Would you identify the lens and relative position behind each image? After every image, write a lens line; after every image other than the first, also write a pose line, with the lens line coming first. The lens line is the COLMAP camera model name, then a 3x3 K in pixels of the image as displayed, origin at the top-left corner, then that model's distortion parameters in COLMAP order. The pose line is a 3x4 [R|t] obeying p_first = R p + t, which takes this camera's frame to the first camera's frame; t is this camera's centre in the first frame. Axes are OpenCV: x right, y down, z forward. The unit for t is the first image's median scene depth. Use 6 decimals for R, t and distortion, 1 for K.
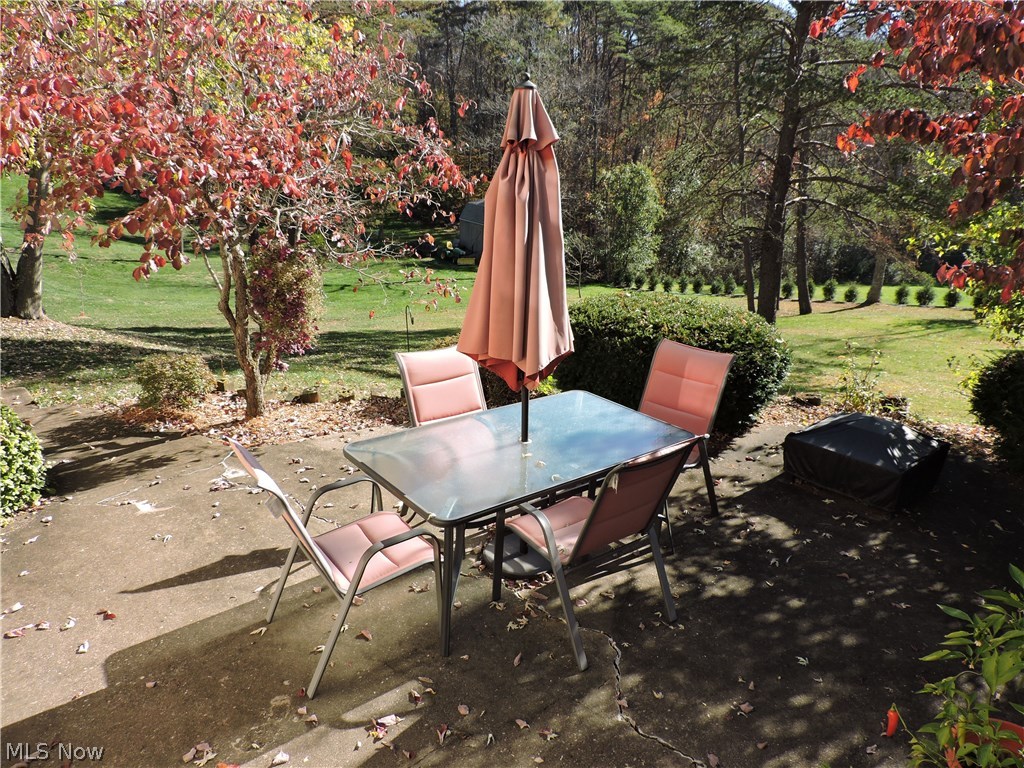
lens RADIAL K [[731.7, 0, 514.7], [0, 731.7, 385.9], [0, 0, 1]] dist [-0.024976, 0.019820]
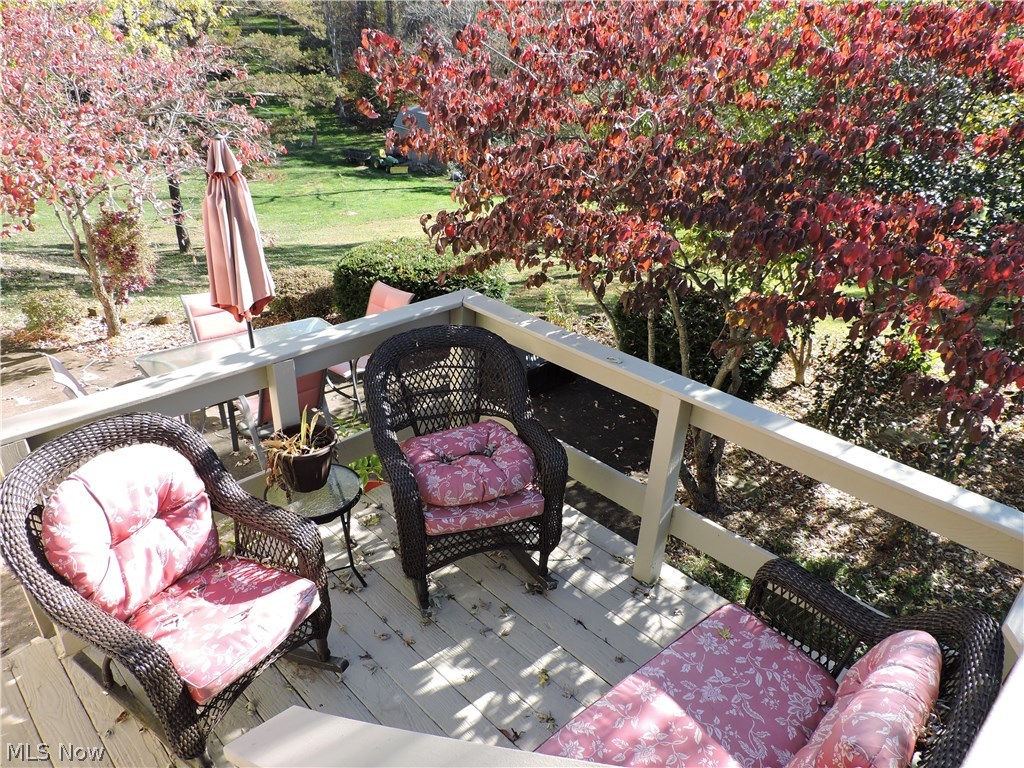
lens RADIAL K [[731.7, 0, 508.2], [0, 731.7, 382.3], [0, 0, 1]] dist [-0.024976, 0.019820]
pose [[0.998982, -0.014721, 0.042631, 0.315700], [0.009275, 0.992085, 0.125226, -0.035190], [-0.044137, -0.124703, 0.991212, -0.380982]]
